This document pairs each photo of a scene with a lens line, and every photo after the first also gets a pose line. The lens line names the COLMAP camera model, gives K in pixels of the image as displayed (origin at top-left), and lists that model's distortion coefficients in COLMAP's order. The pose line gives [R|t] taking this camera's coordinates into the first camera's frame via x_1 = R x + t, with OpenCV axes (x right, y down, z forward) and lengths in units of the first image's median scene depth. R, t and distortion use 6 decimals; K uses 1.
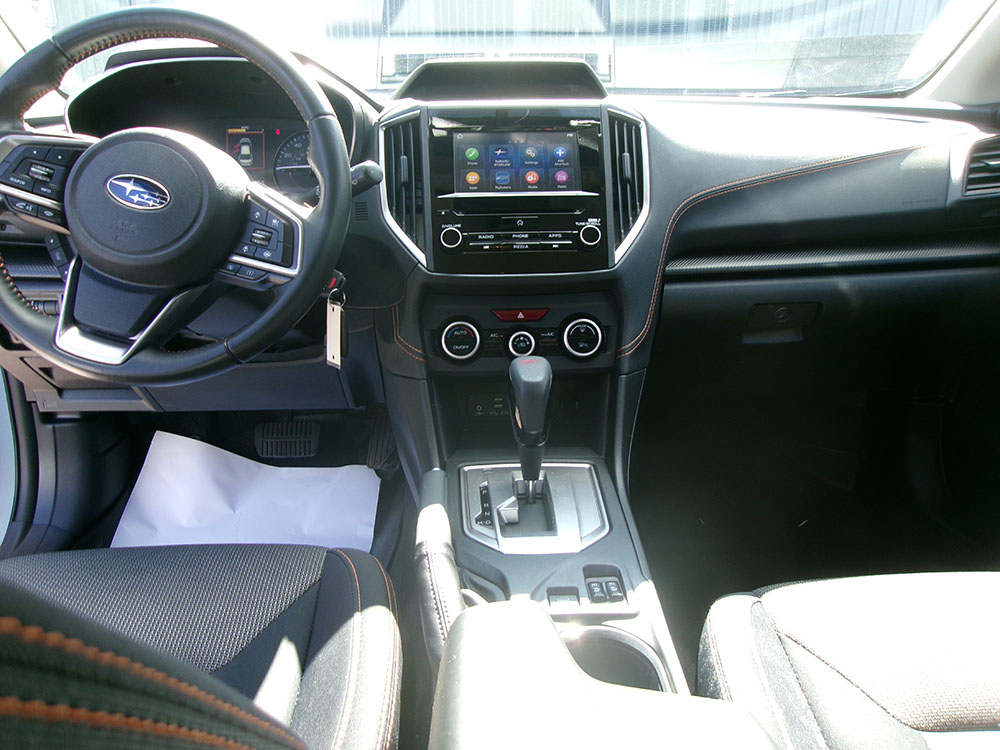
lens RADIAL K [[772.4, 0, 494.5], [0, 772.4, 374.6], [0, 0, 1]] dist [-0.003035, 0.001159]
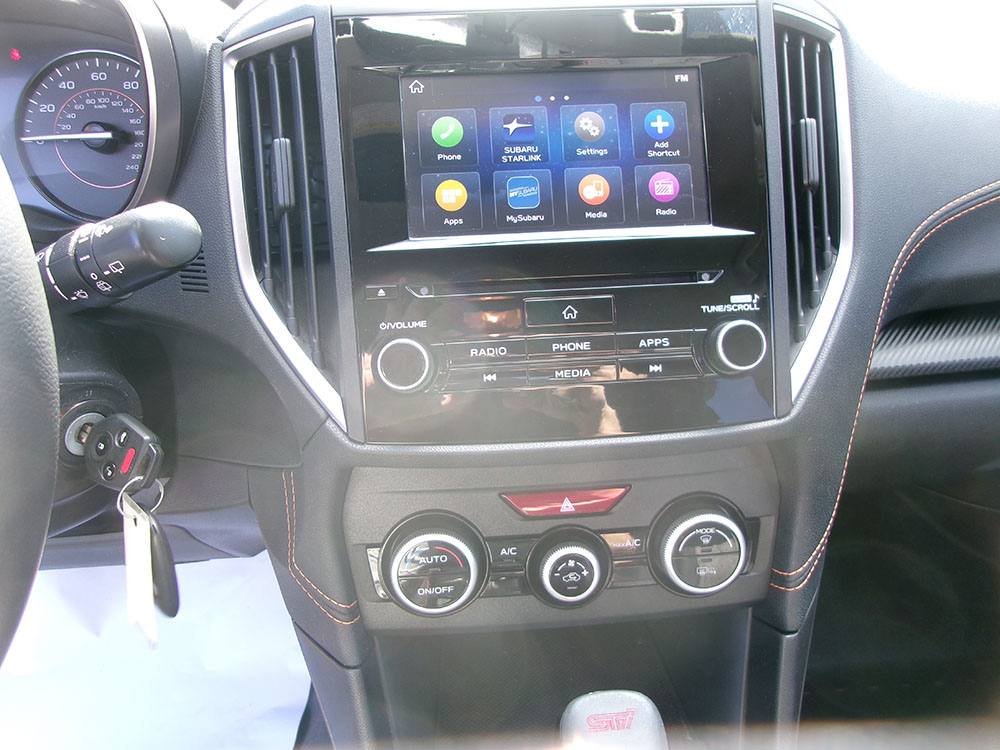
lens RADIAL K [[777.9, 0, 496.0], [0, 777.9, 378.3], [0, 0, 1]] dist [-0.054935, 0.099233]
pose [[0.999237, -0.025113, 0.029914, -0.019060], [0.019193, 0.982753, 0.183927, -0.232964], [-0.034017, -0.183212, 0.982485, 0.573532]]
